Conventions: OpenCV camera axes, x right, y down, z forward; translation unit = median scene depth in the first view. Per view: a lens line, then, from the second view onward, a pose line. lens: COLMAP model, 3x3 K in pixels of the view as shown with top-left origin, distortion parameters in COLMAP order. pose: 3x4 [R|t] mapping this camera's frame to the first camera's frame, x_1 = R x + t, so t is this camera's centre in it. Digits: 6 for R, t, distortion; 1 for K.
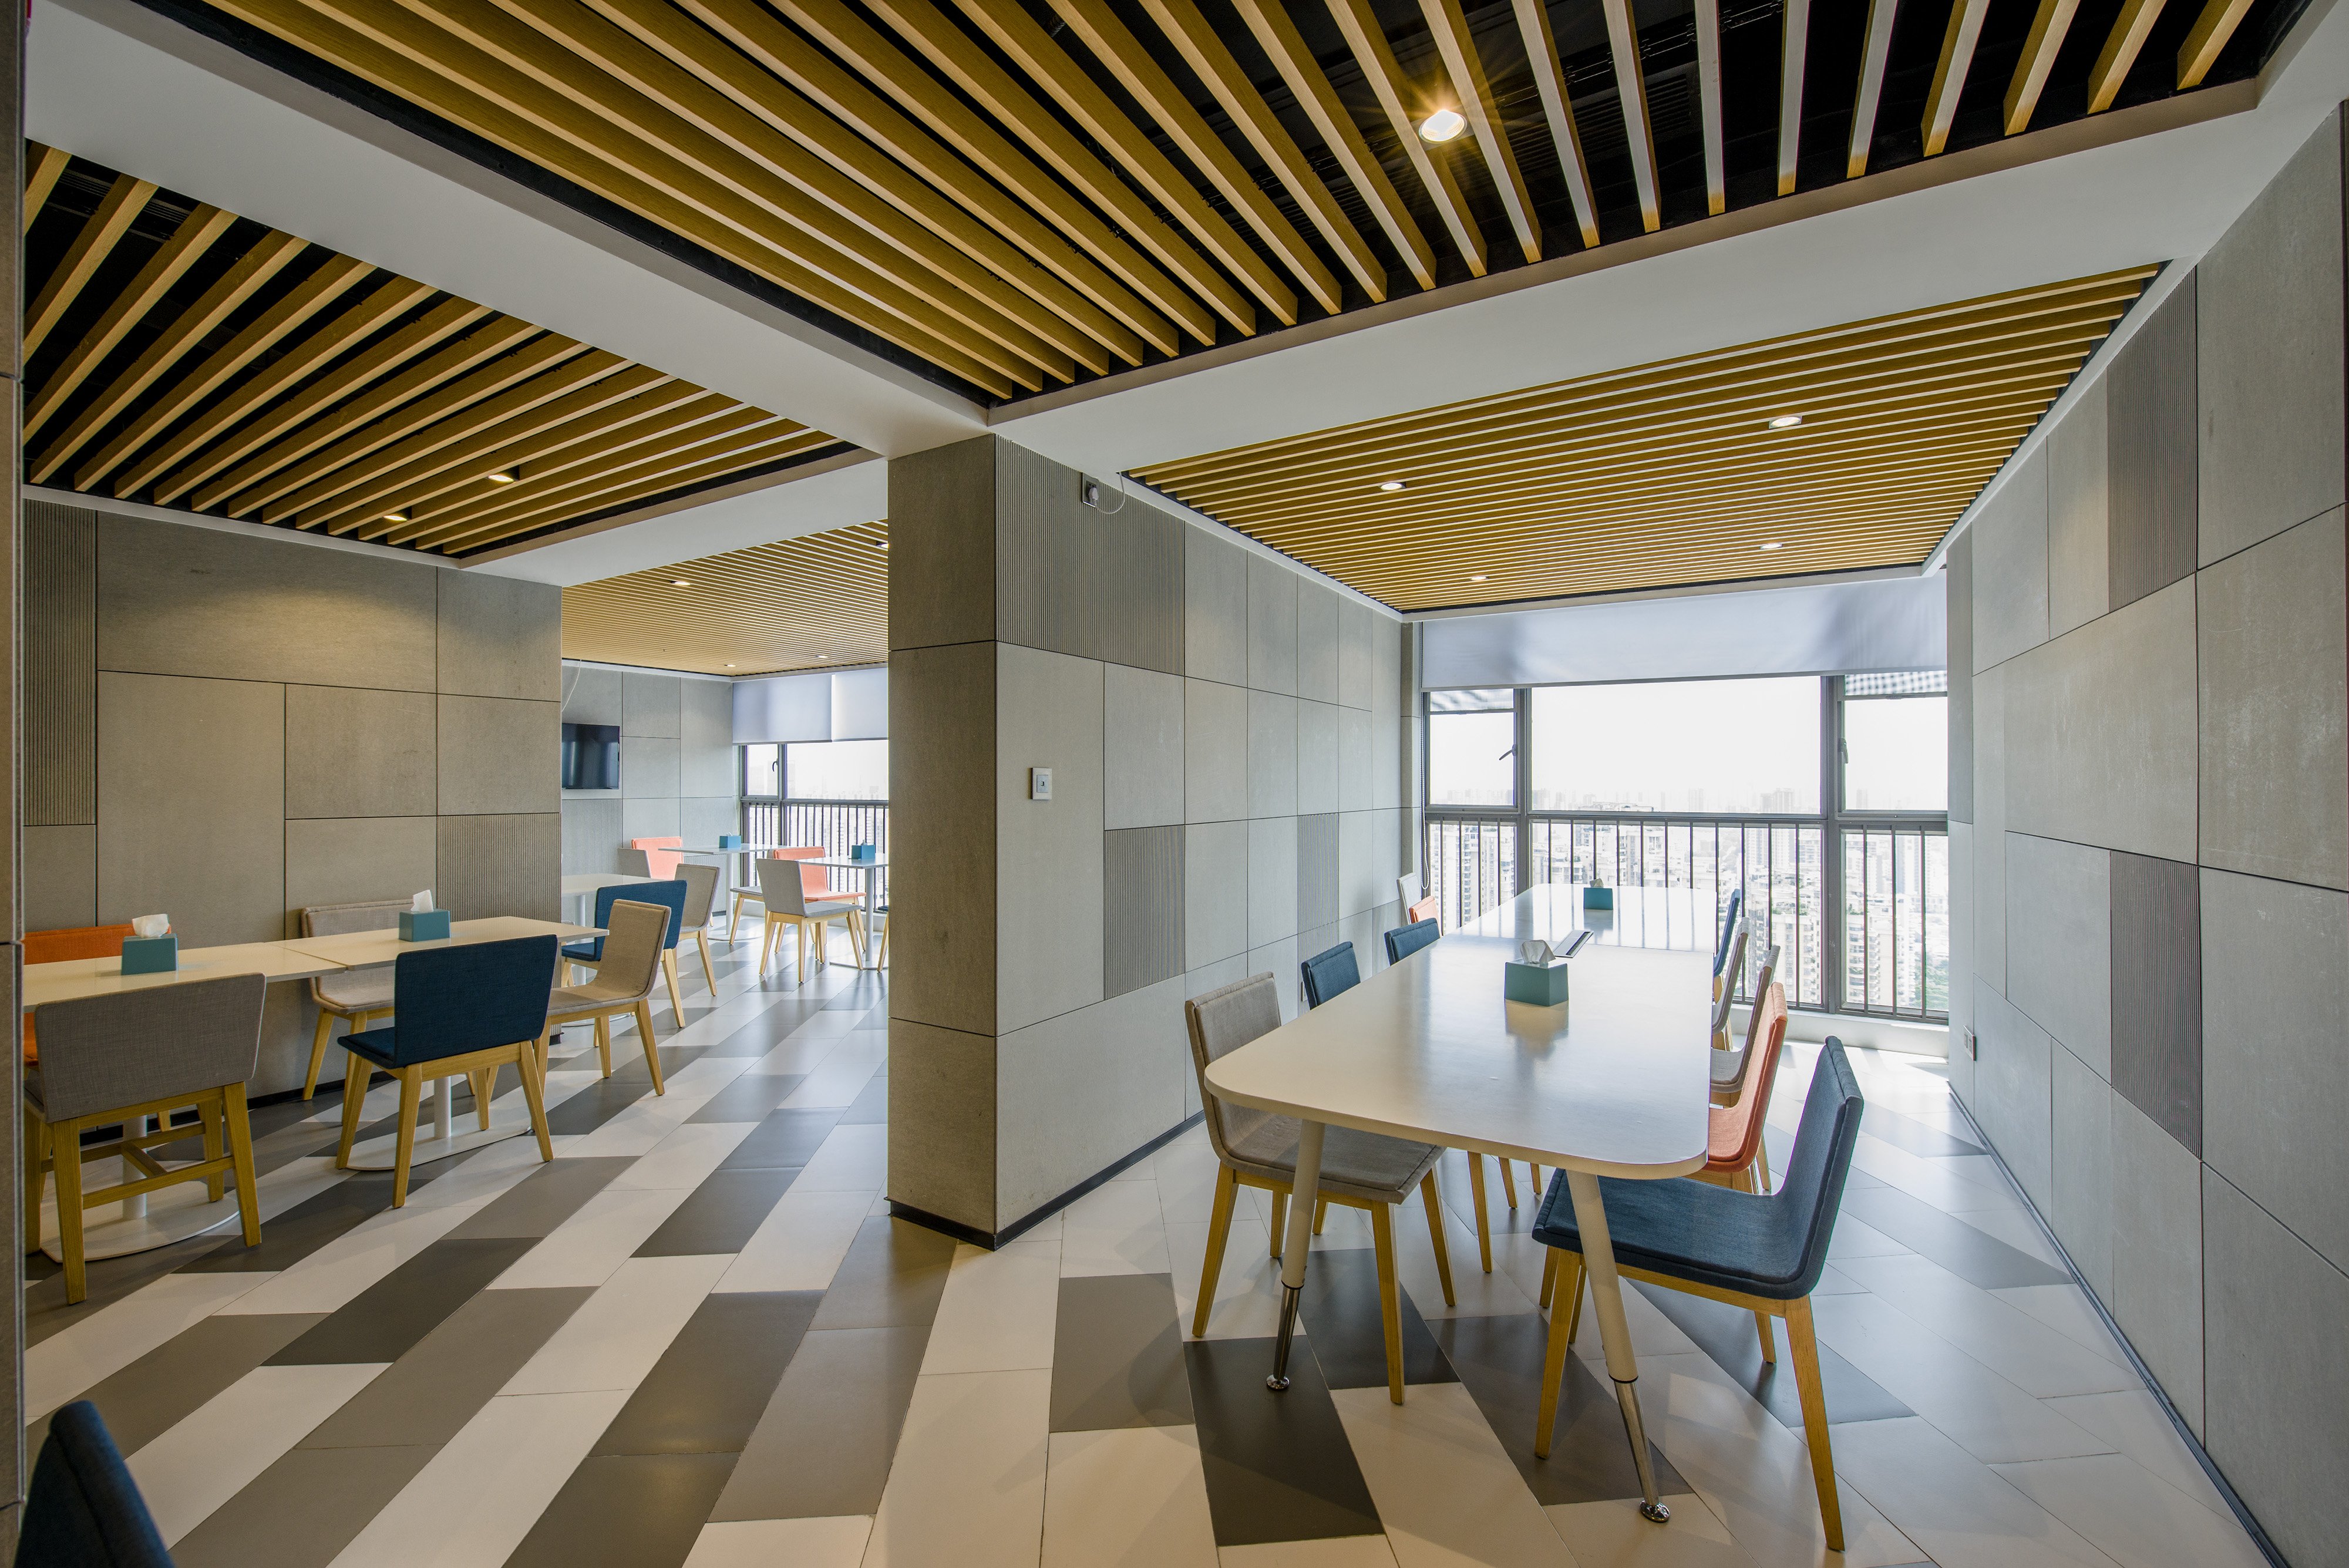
lens RADIAL K [[936.4, 0, 1181.7], [0, 936.4, 781.8], [0, 0, 1]] dist [-0.024292, 0.000175]
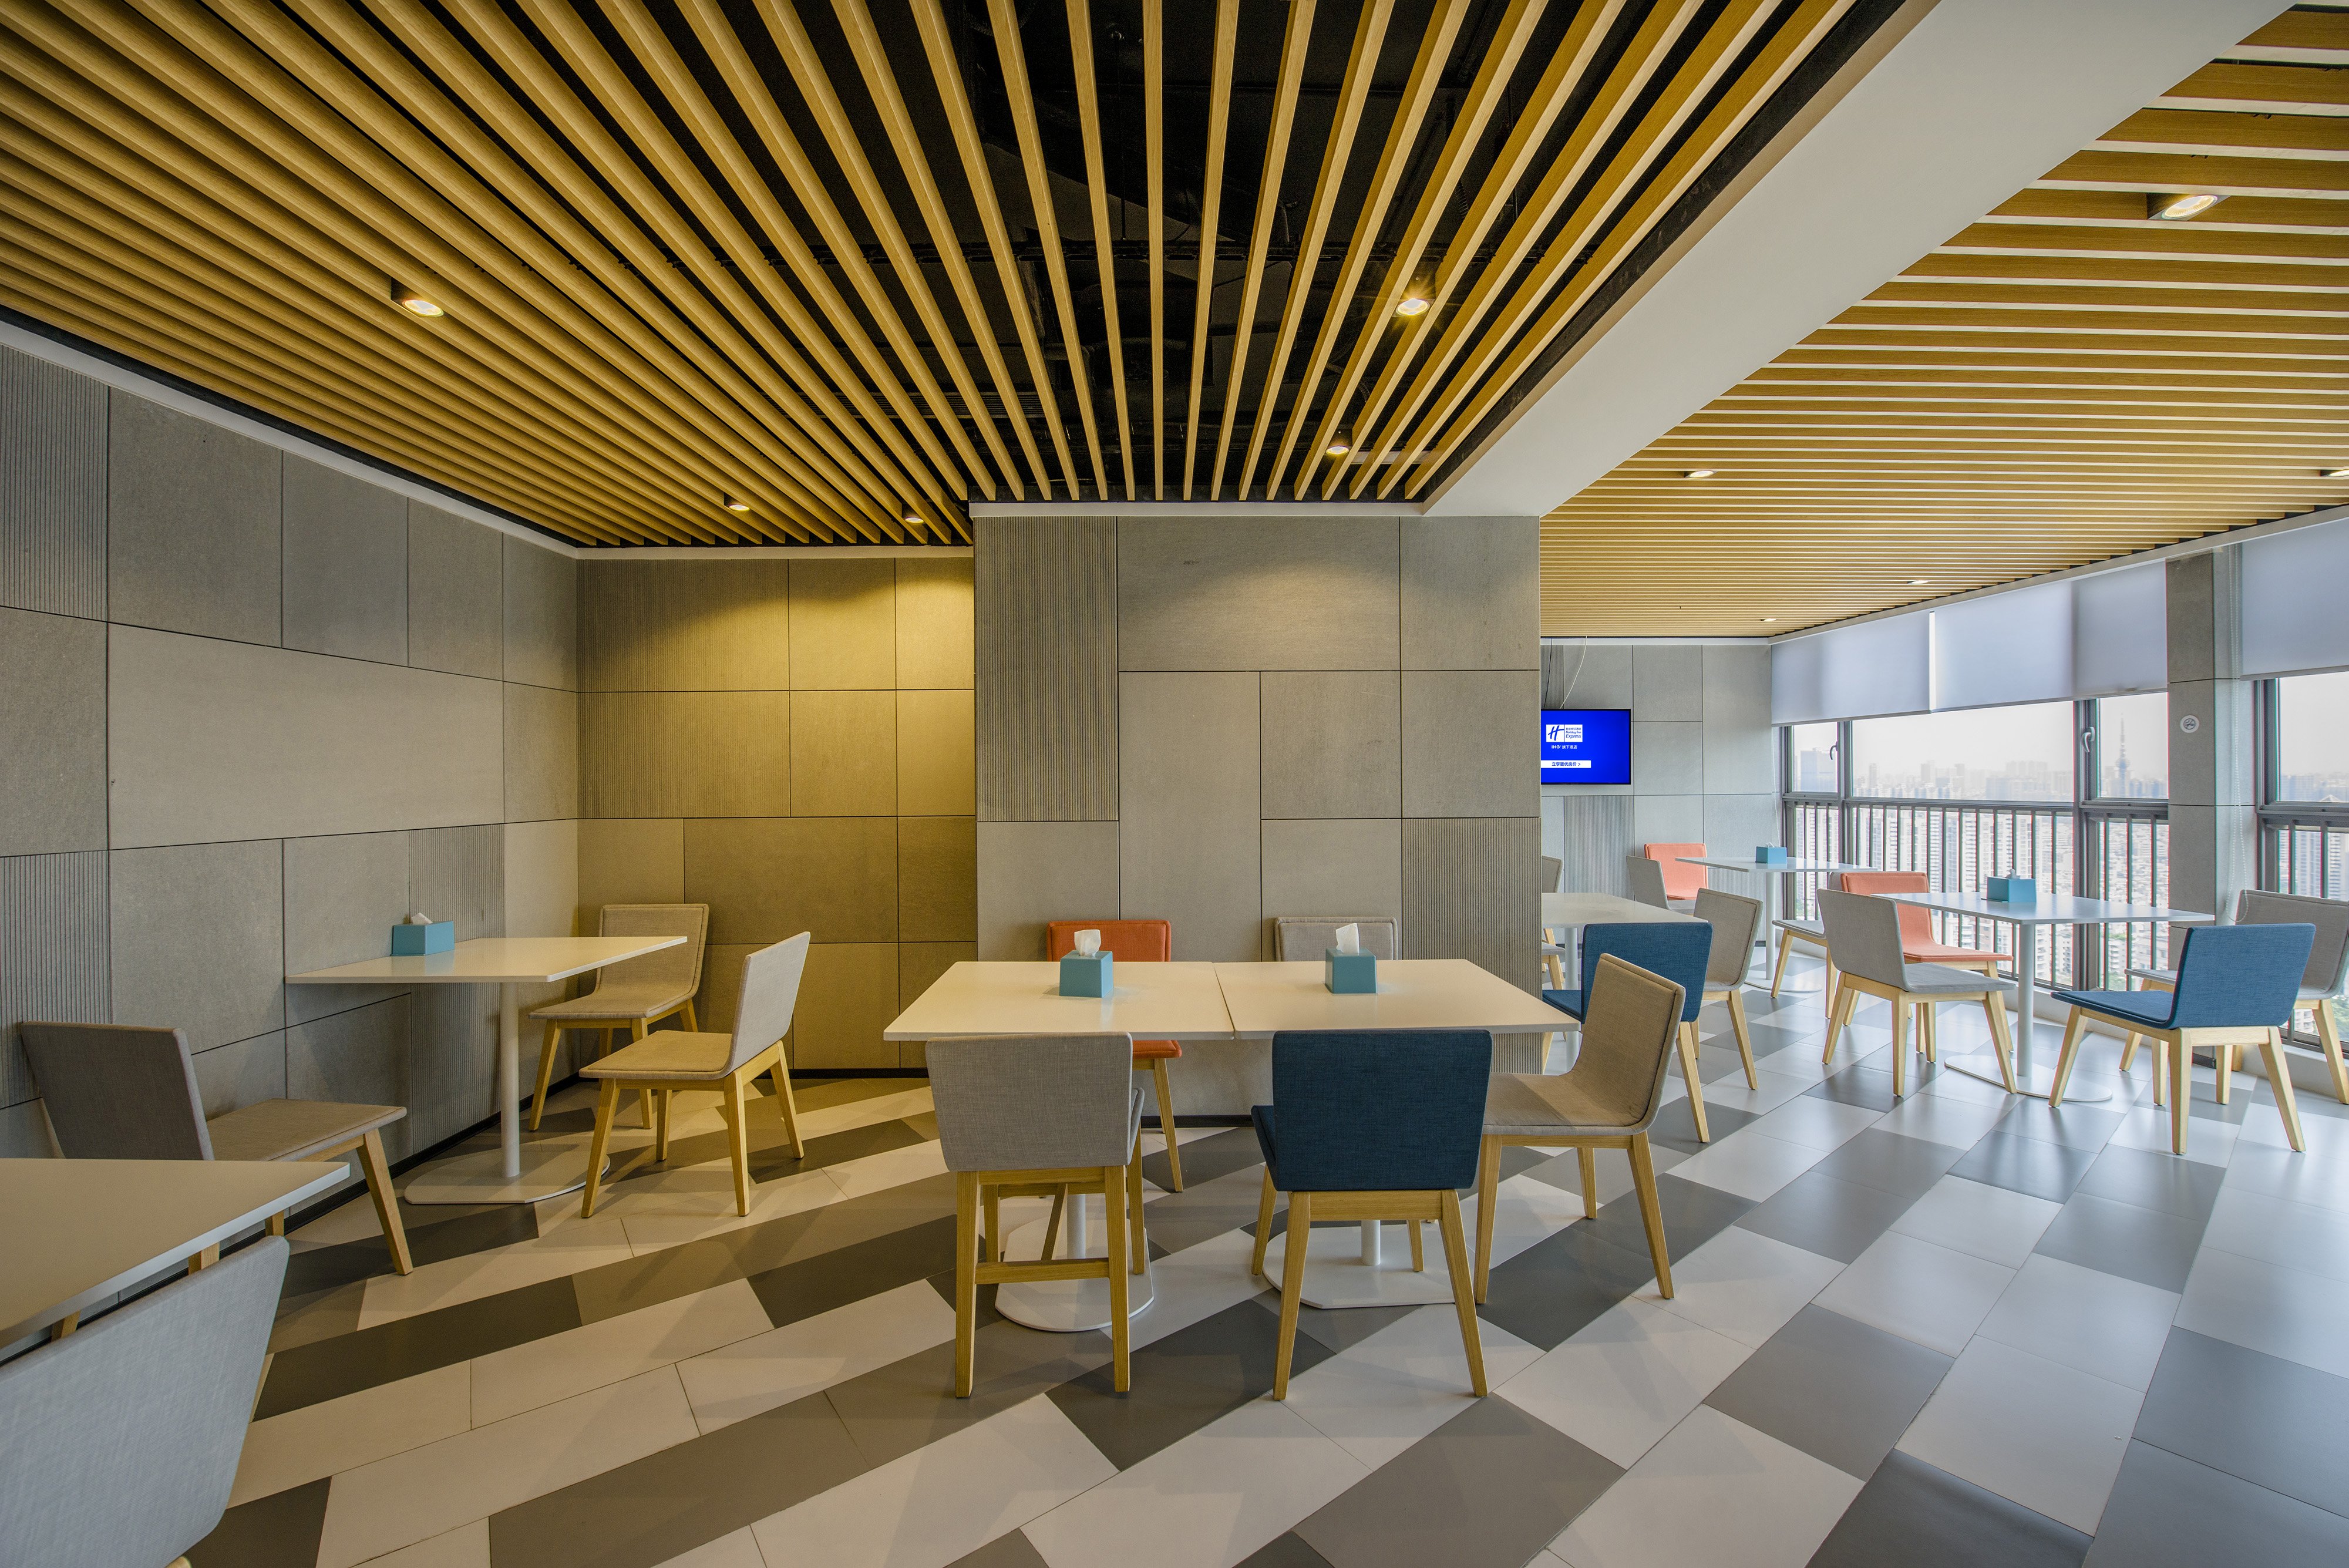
lens RADIAL K [[936.4, 0, 1181.7], [0, 936.4, 781.8], [0, 0, 1]] dist [-0.024292, 0.000175]
pose [[0.534813, -0.001182, -0.844969, -0.130659], [0.008425, 0.999957, 0.003934, -0.000908], [0.844928, -0.009223, 0.534800, 0.243563]]
